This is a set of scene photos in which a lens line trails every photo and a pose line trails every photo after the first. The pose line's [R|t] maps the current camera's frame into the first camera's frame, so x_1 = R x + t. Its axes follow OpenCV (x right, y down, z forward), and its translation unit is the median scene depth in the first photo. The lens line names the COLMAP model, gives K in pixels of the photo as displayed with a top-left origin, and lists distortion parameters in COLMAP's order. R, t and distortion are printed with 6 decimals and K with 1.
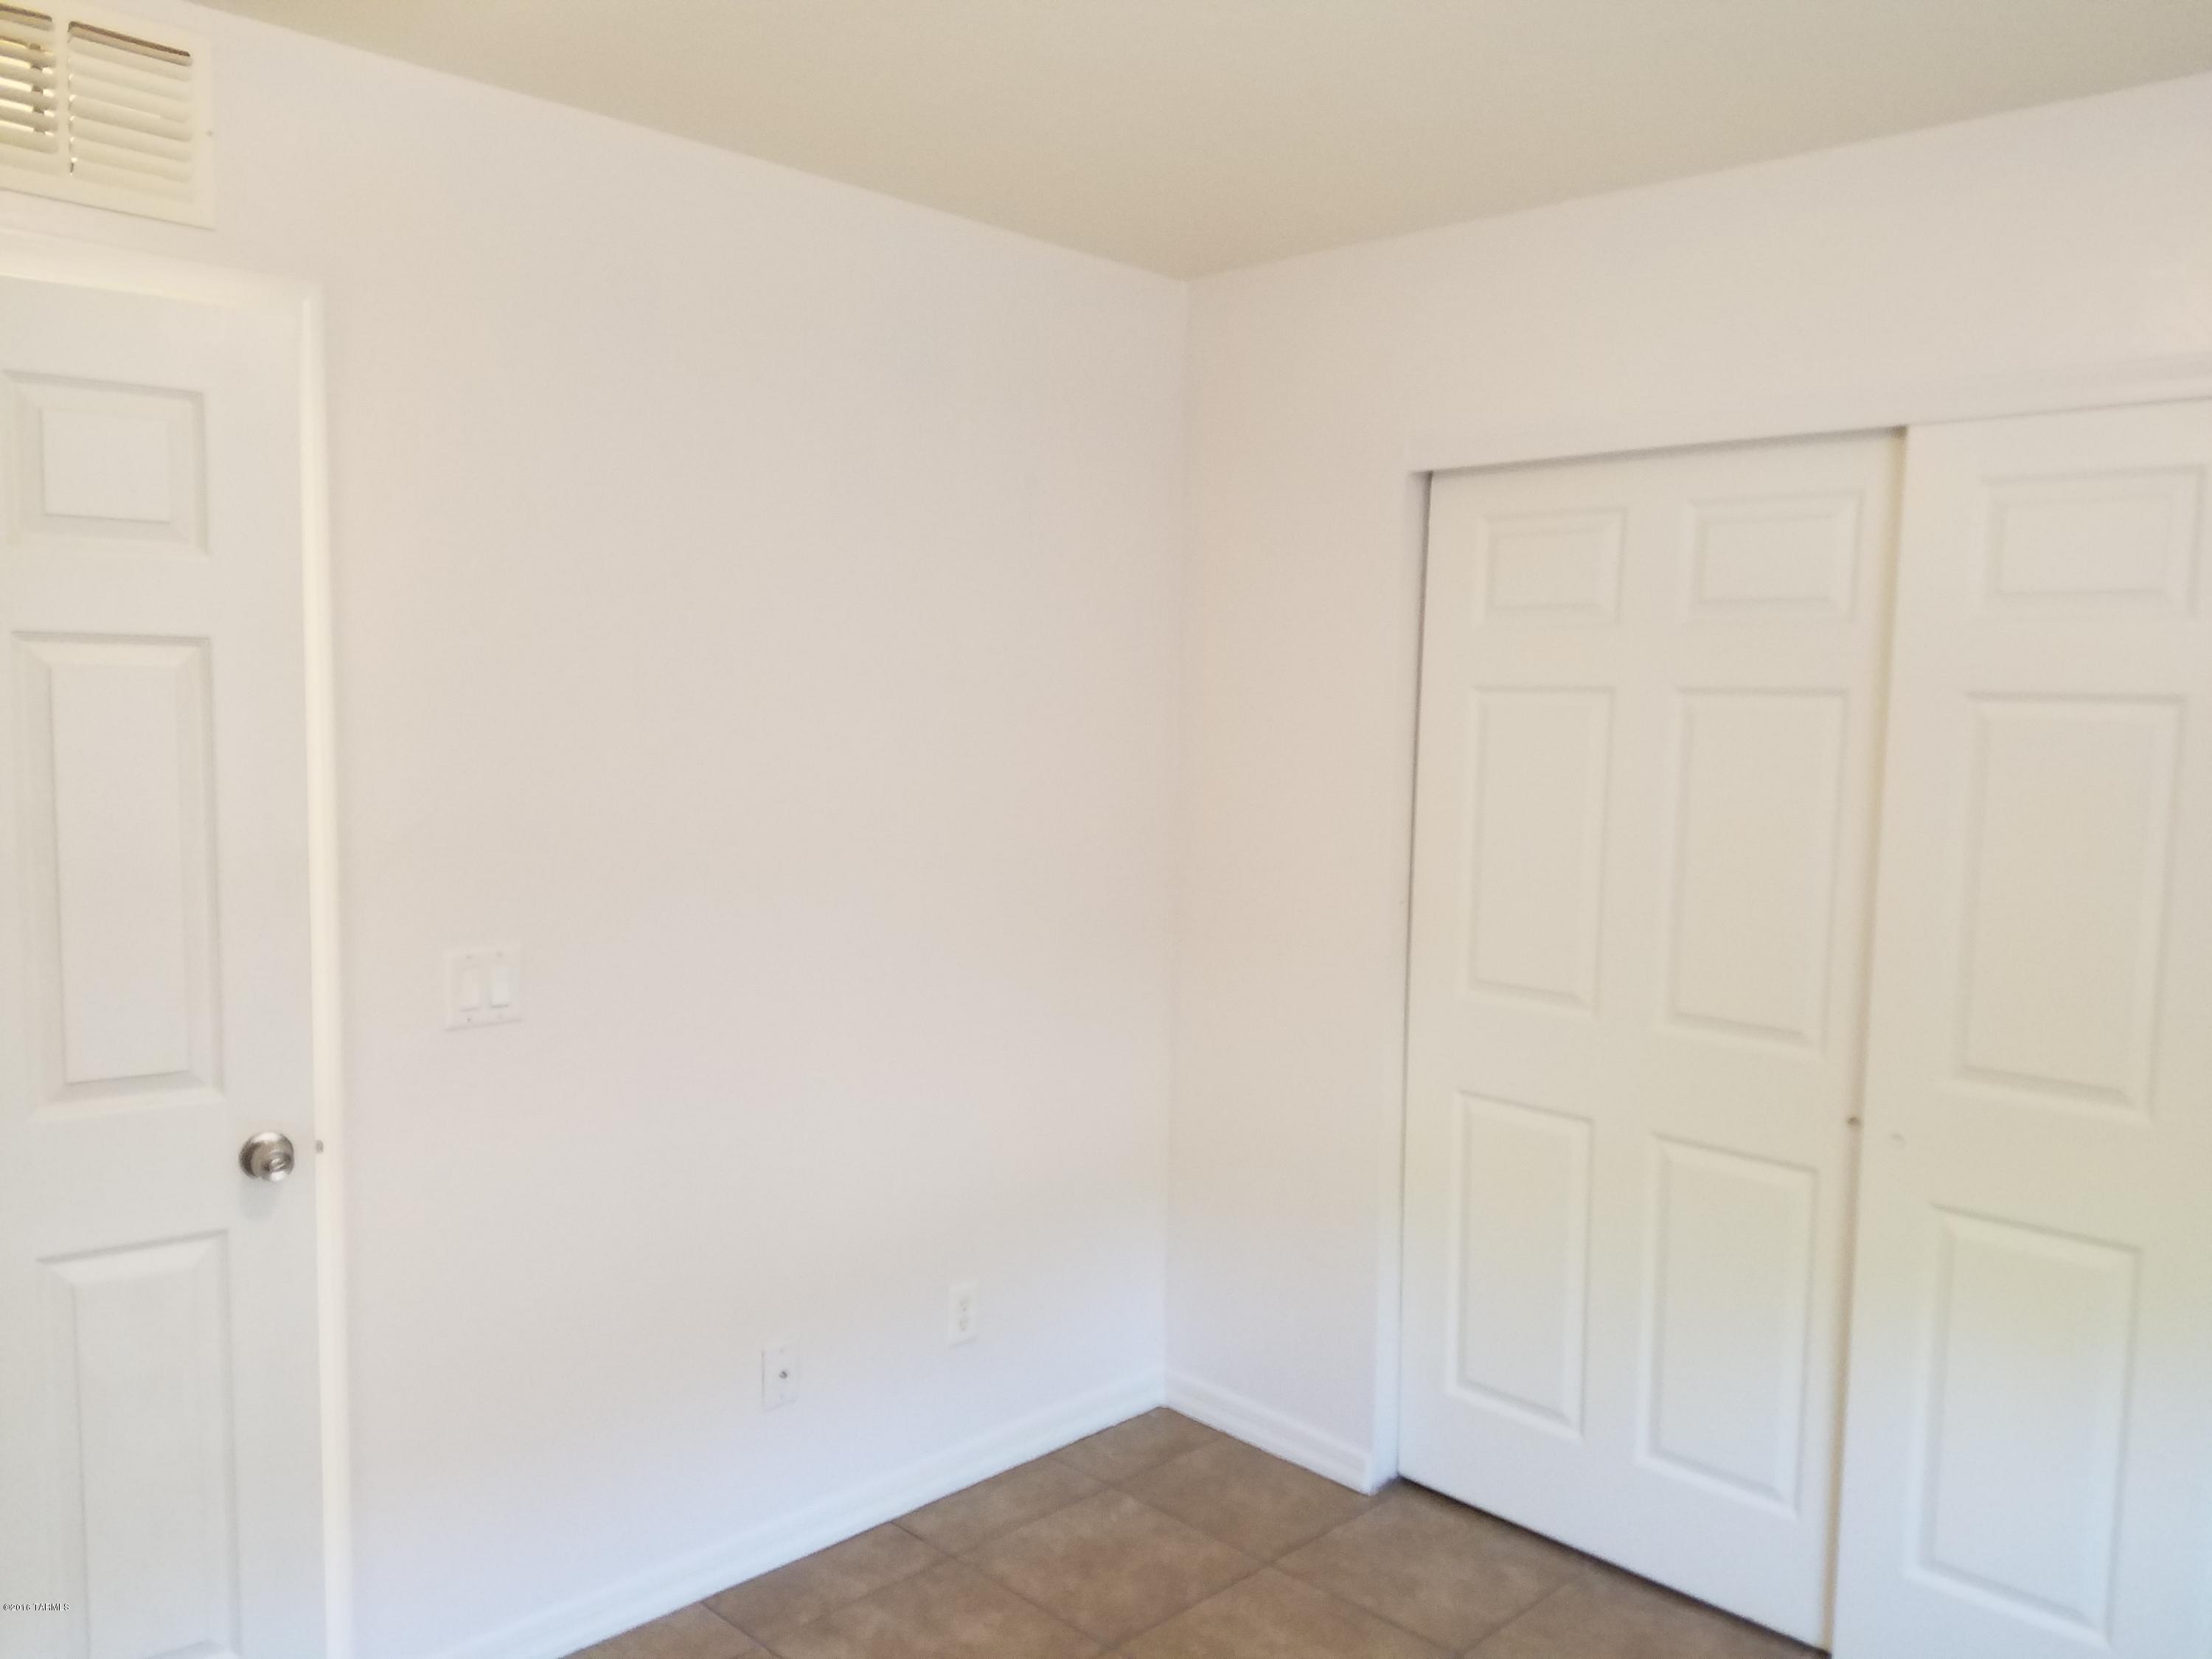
lens RADIAL K [[1679.8, 0, 1113.1], [0, 1679.8, 875.2], [0, 0, 1]] dist [0.212896, -0.289732]
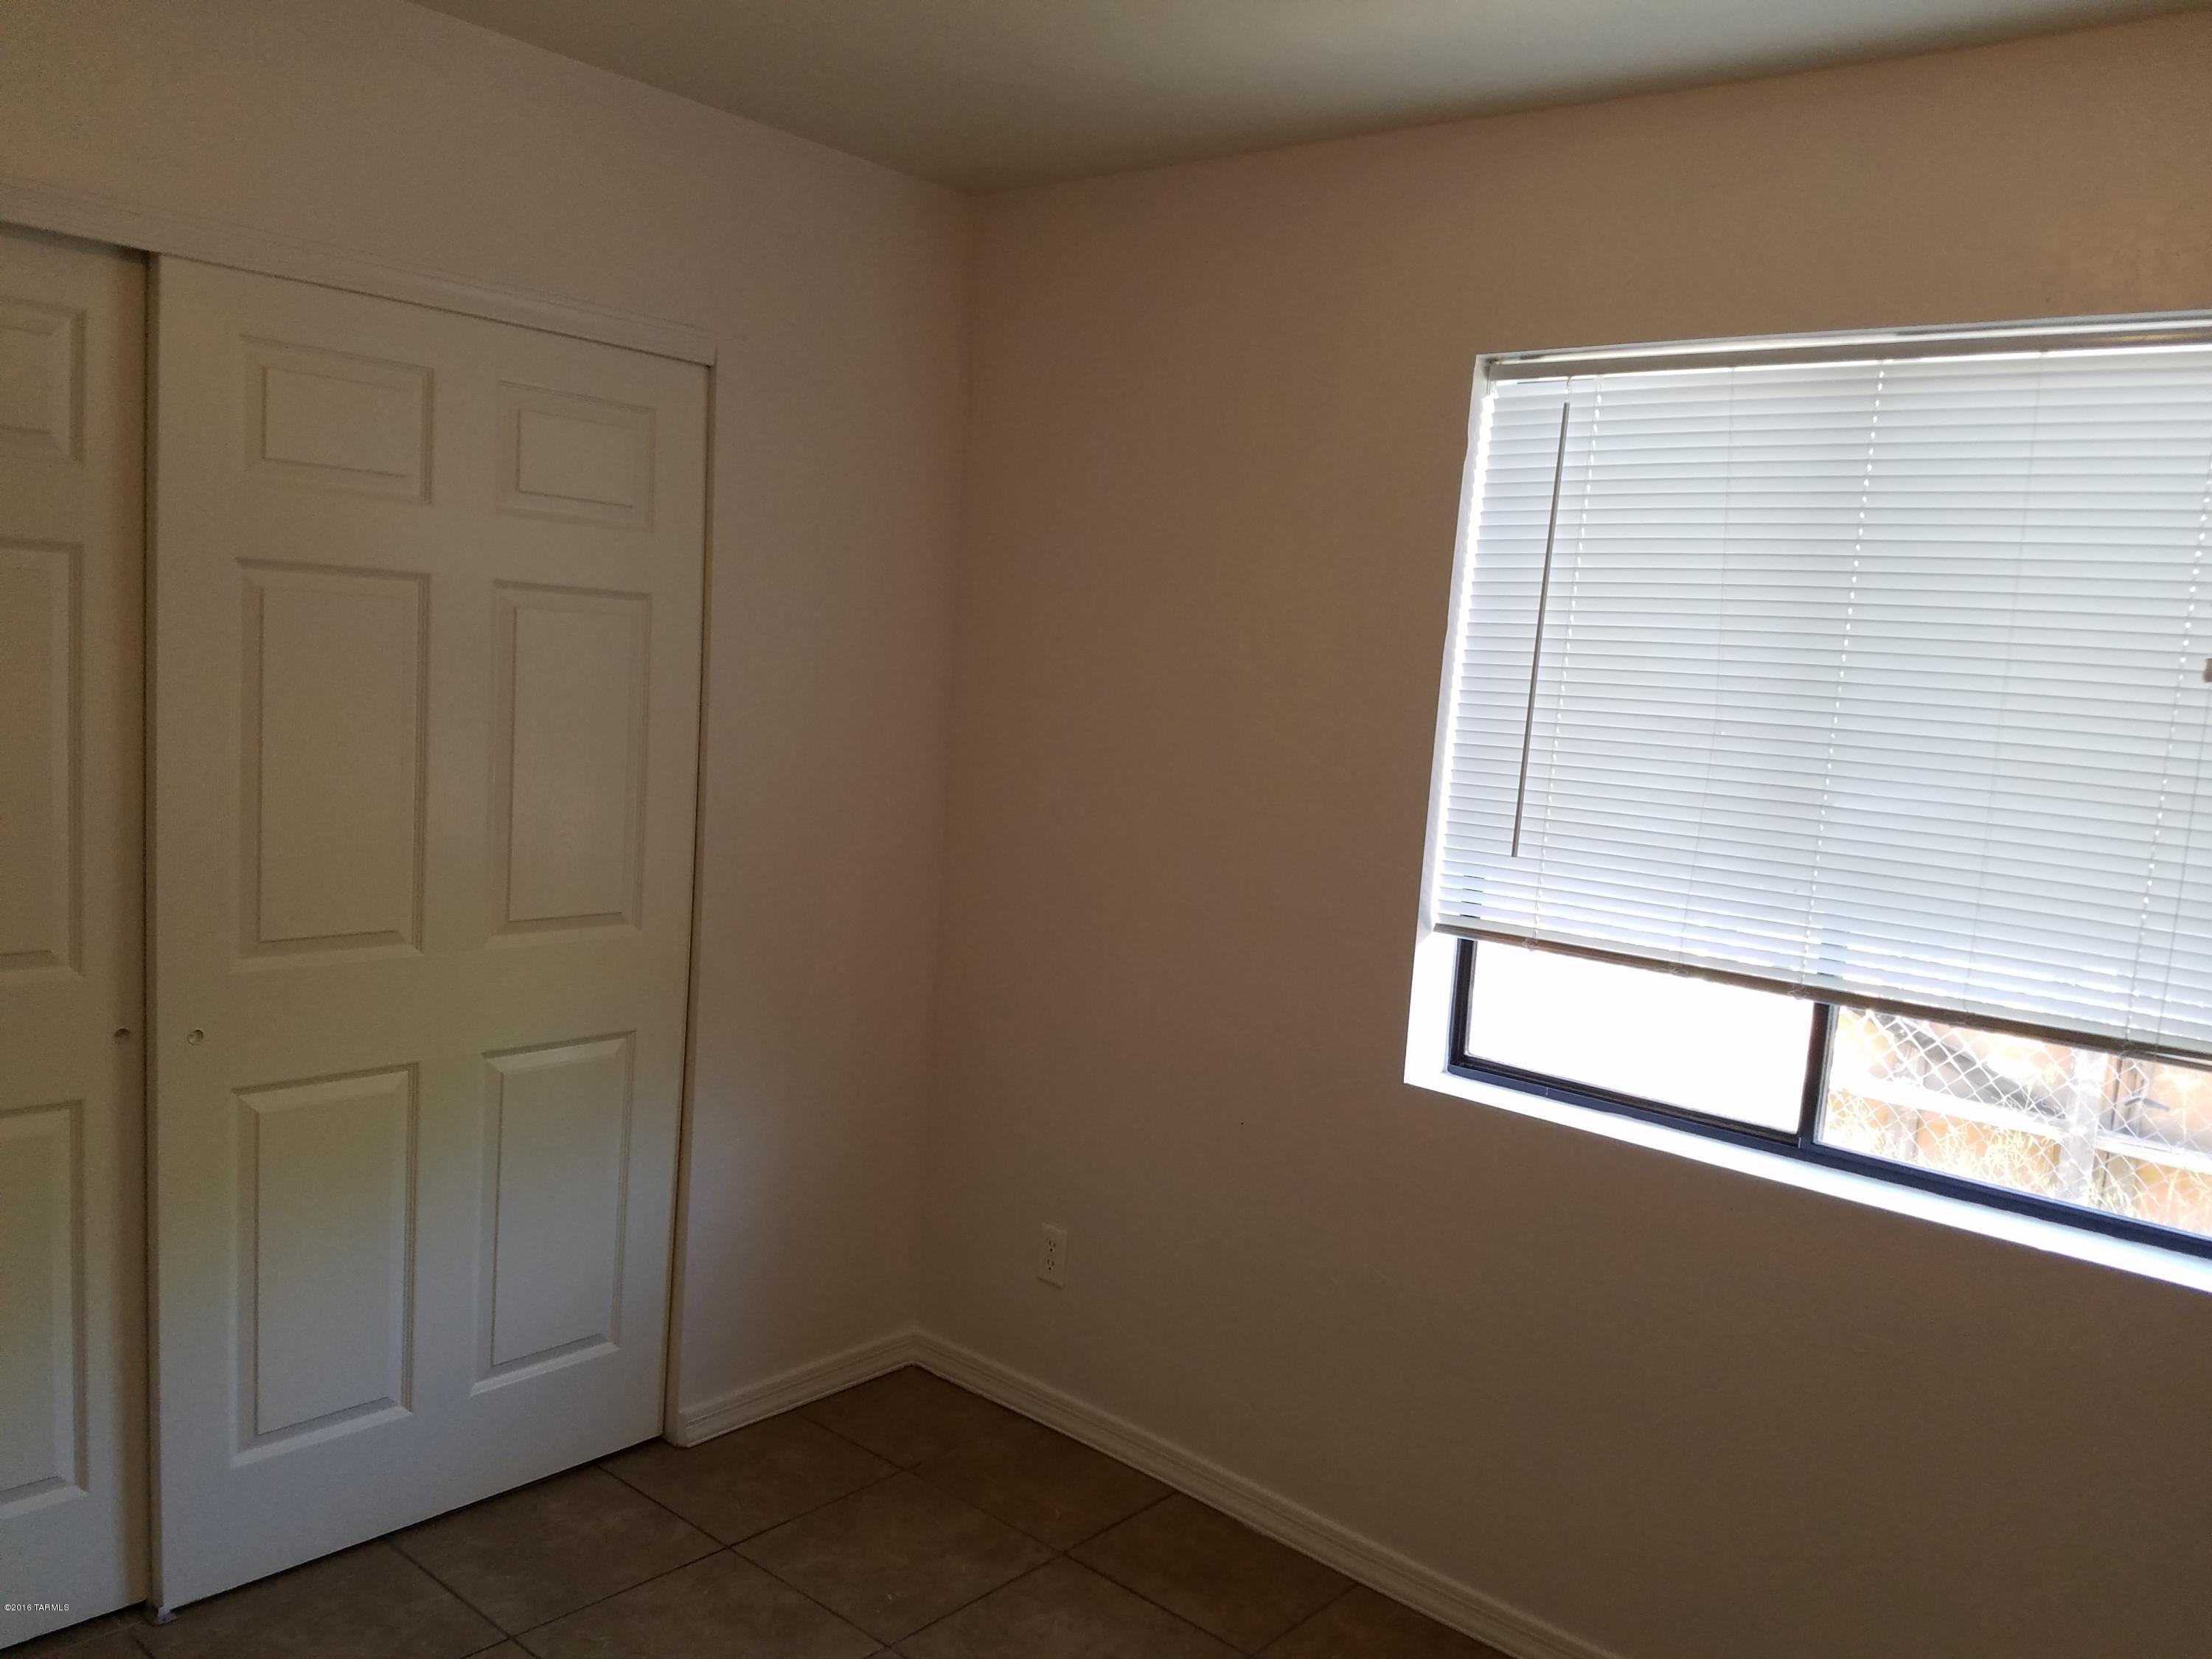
lens RADIAL K [[1679.8, 0, 1113.1], [0, 1679.8, 875.2], [0, 0, 1]] dist [0.212896, -0.289732]
pose [[-0.084281, -0.155391, 0.984251, -0.510506], [0.040074, 0.986438, 0.159167, -0.063549], [-0.995636, 0.052858, -0.076911, 0.578219]]
